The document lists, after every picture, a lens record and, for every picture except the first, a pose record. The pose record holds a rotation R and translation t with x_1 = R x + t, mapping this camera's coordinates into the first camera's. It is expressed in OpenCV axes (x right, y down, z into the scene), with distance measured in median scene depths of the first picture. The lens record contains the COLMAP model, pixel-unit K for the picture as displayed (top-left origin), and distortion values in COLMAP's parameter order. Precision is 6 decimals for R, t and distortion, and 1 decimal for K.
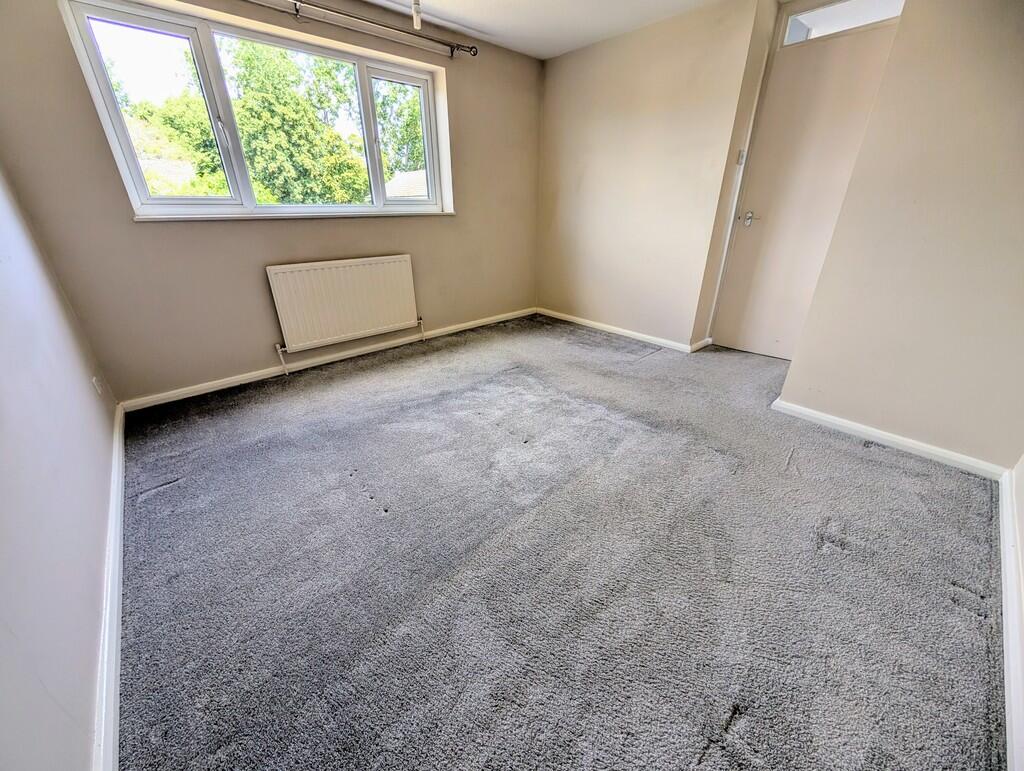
lens RADIAL K [[385.8, 0, 515.1], [0, 385.8, 384.1], [0, 0, 1]] dist [-0.000912, 0.000263]
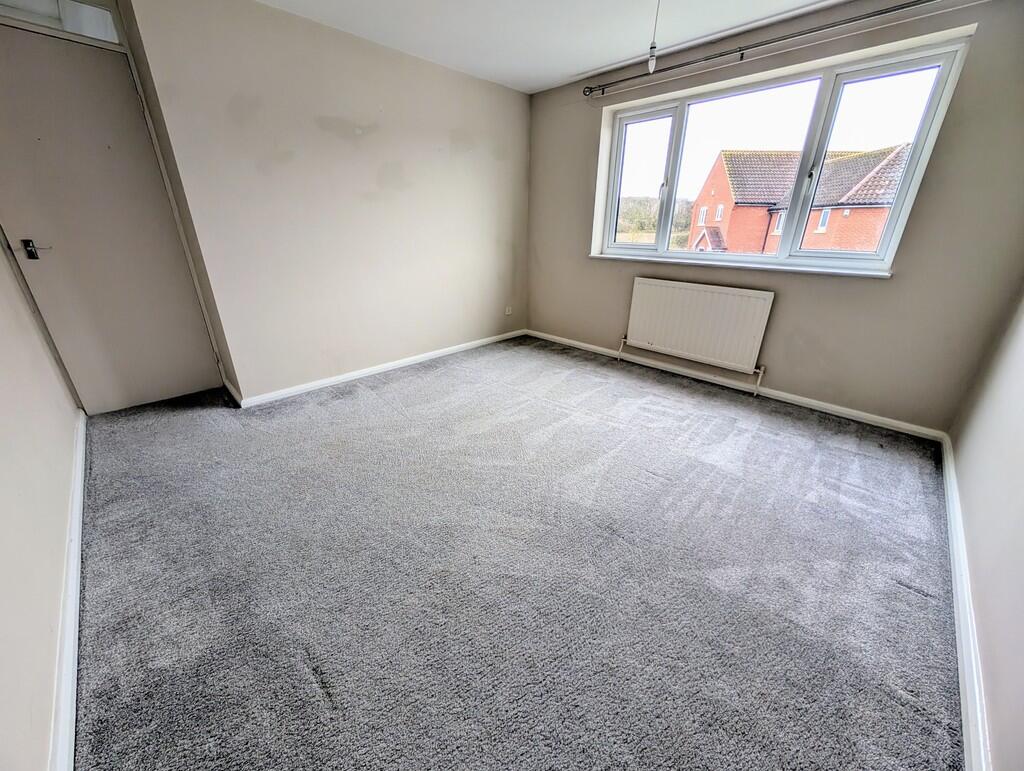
lens RADIAL K [[373.0, 0, 523.4], [0, 373.0, 387.7], [0, 0, 1]] dist [0.001110, 0.000214]
pose [[0.076085, 0.389612, -0.917831, 0.574583], [-0.440678, 0.838859, 0.319559, -0.201816], [0.894435, 0.380154, 0.235518, 0.442759]]
